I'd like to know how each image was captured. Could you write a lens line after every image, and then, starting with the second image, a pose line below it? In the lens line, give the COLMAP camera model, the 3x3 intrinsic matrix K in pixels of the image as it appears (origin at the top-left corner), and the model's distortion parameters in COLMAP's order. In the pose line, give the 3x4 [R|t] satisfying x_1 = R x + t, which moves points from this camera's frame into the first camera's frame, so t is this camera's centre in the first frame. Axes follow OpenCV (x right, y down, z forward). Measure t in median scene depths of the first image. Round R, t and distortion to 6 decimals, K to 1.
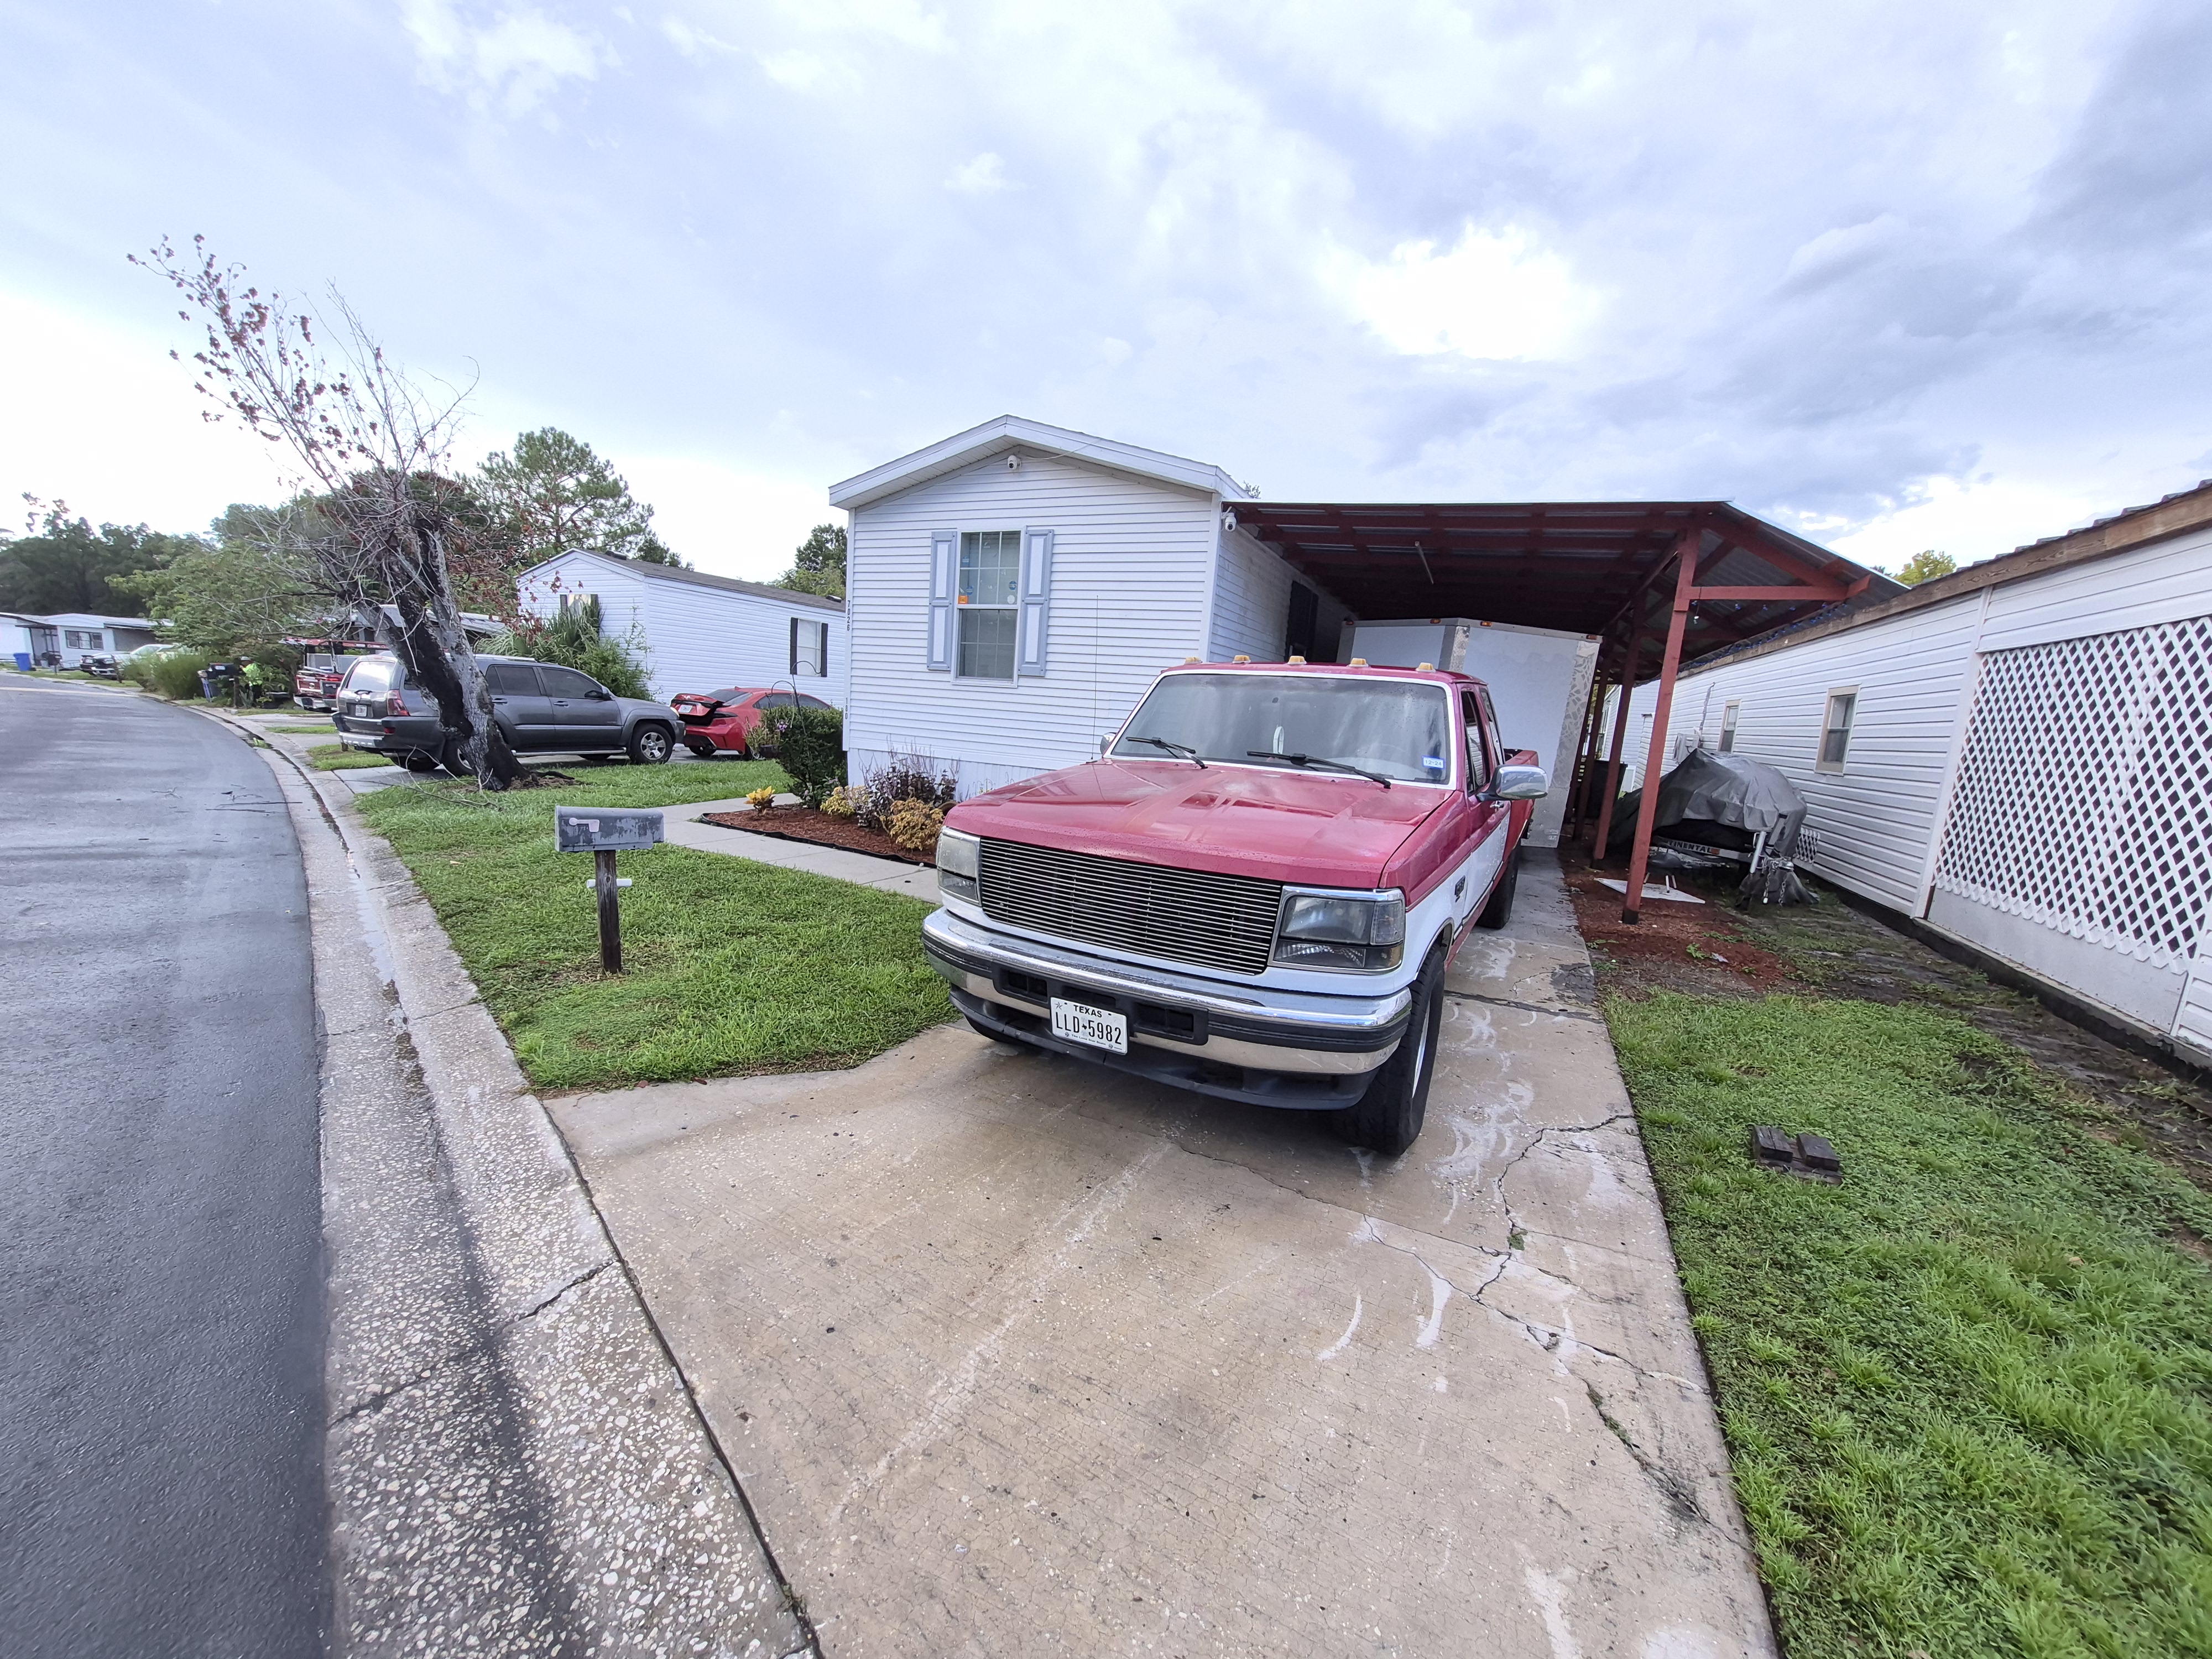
lens RADIAL K [[868.6, 0, 1072.5], [0, 868.6, 848.6], [0, 0, 1]] dist [0.000509, 0.000179]
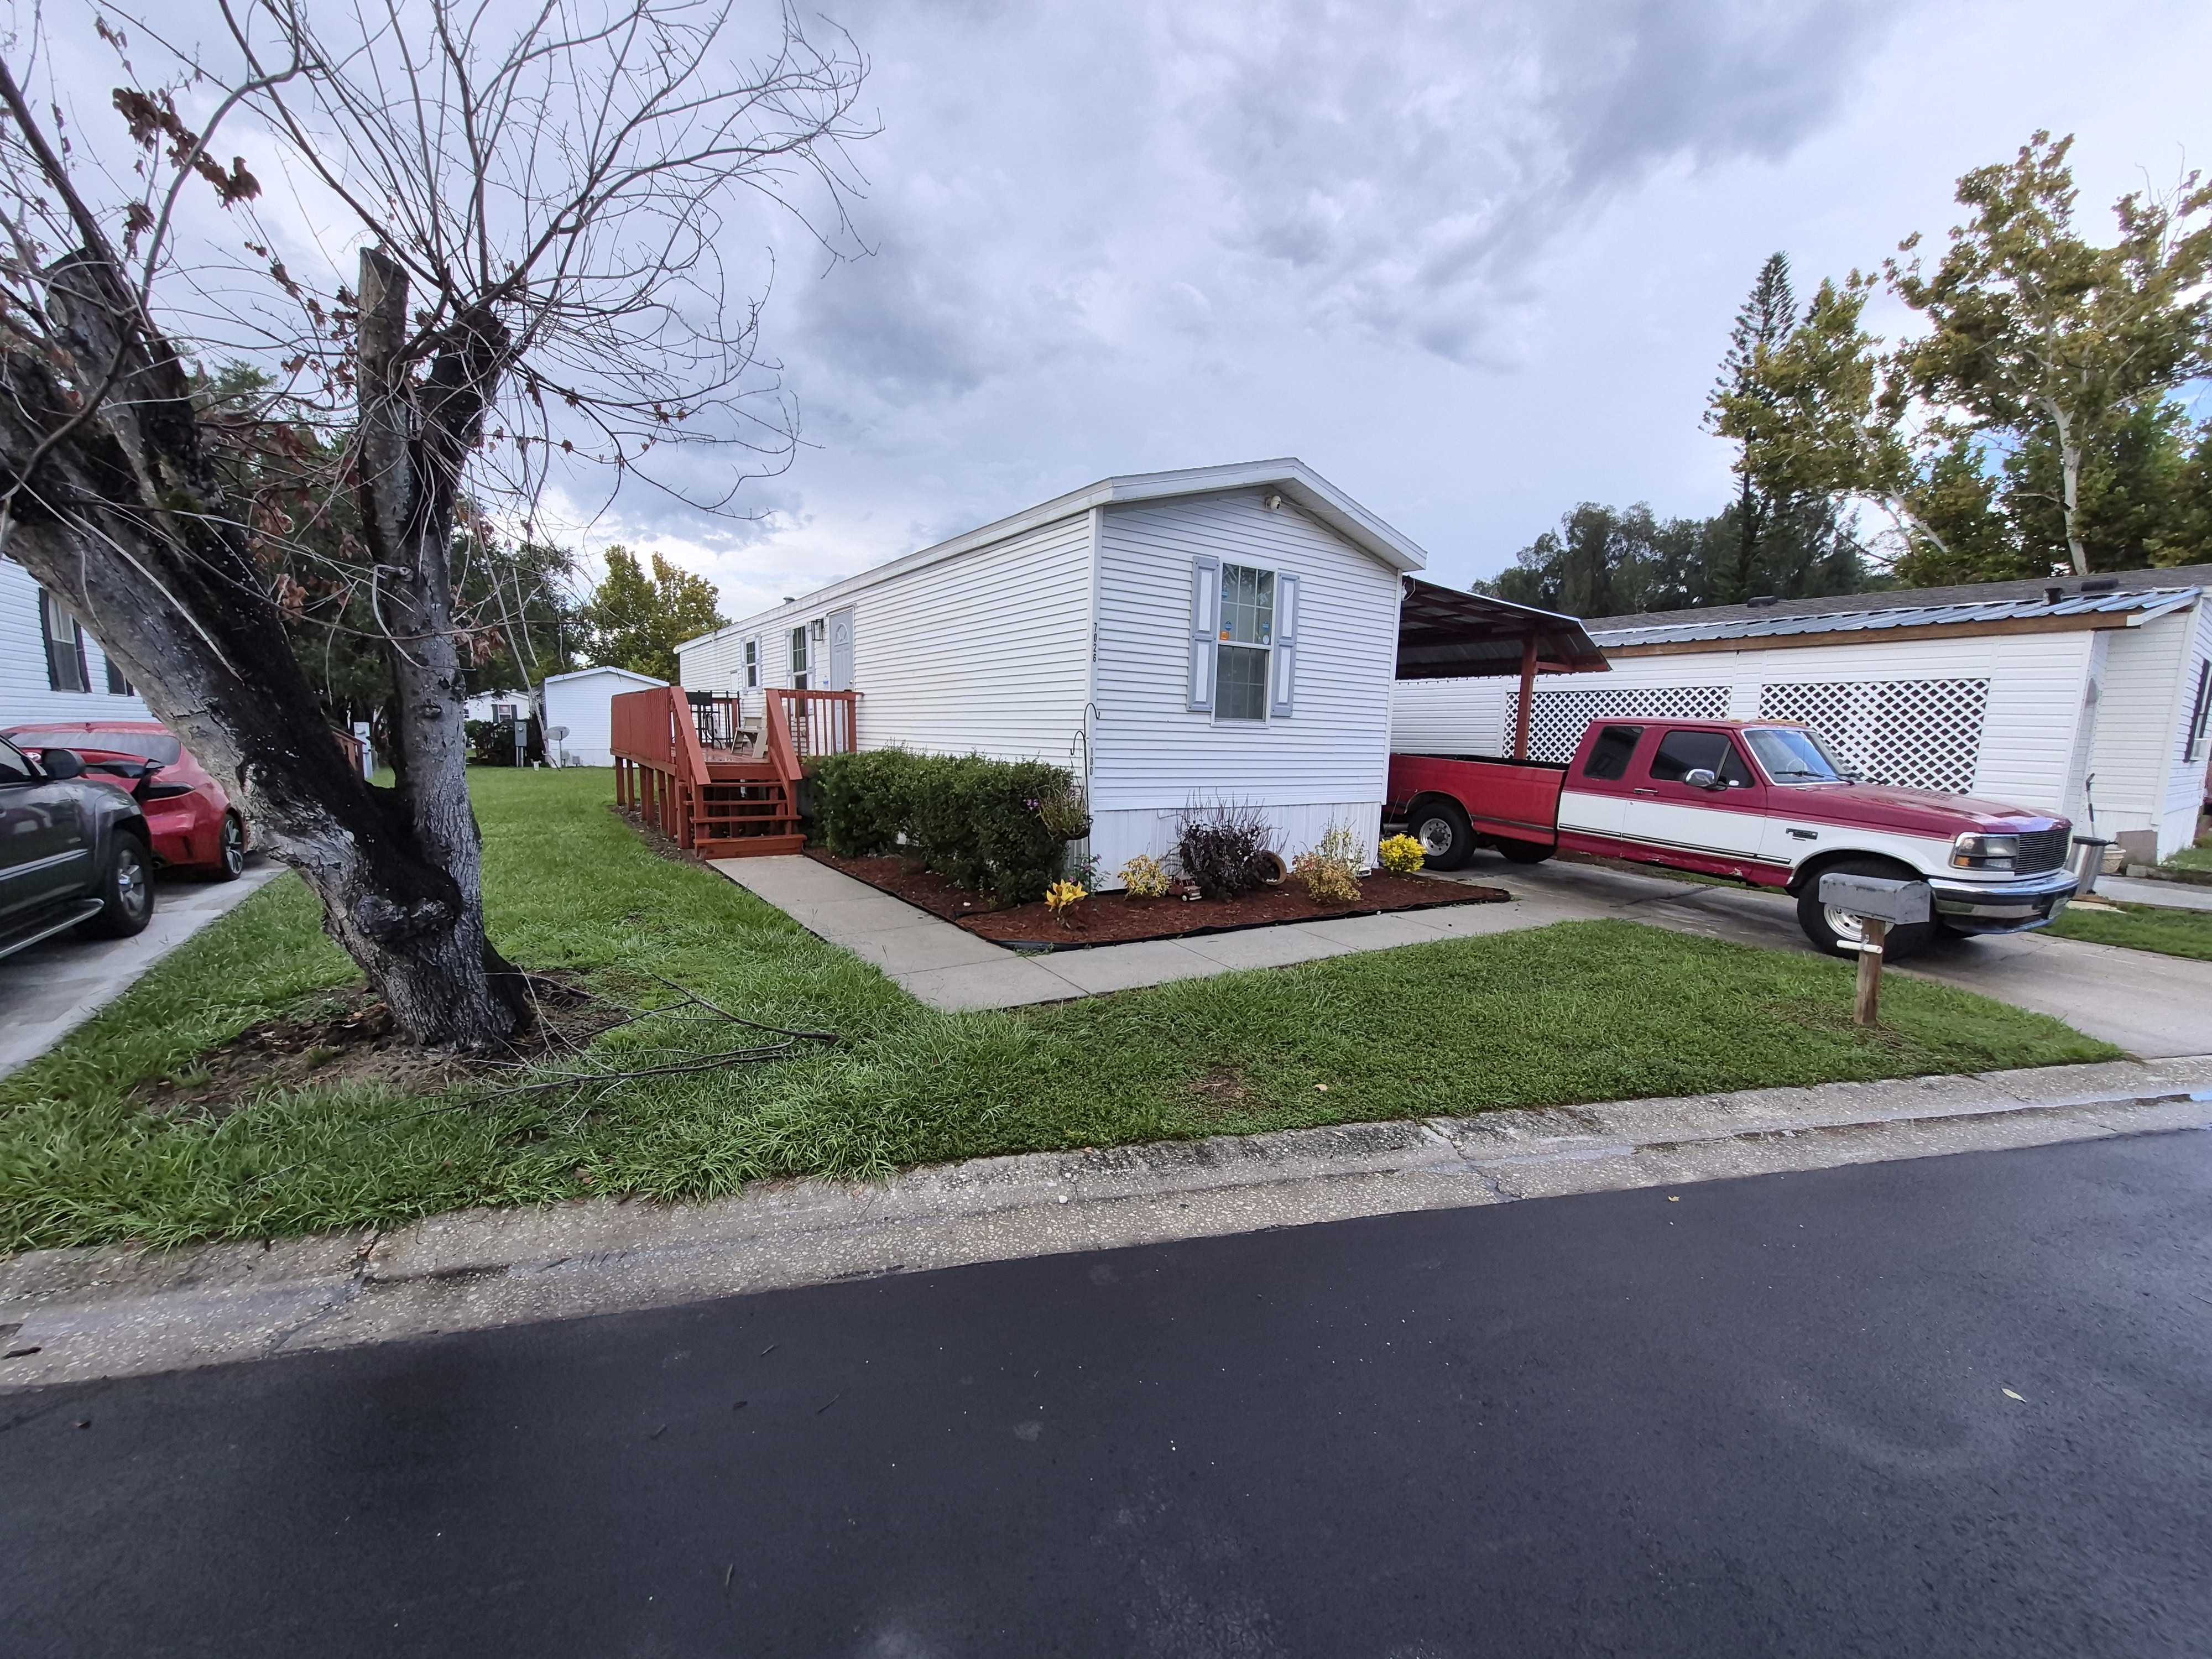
lens RADIAL K [[868.6, 0, 1072.5], [0, 868.6, 848.6], [0, 0, 1]] dist [0.000509, 0.000179]
pose [[0.495075, -0.164750, 0.853088, -1.053369], [0.147954, 0.983503, 0.104073, -0.186741], [-0.856160, 0.074694, 0.511283, 0.693795]]
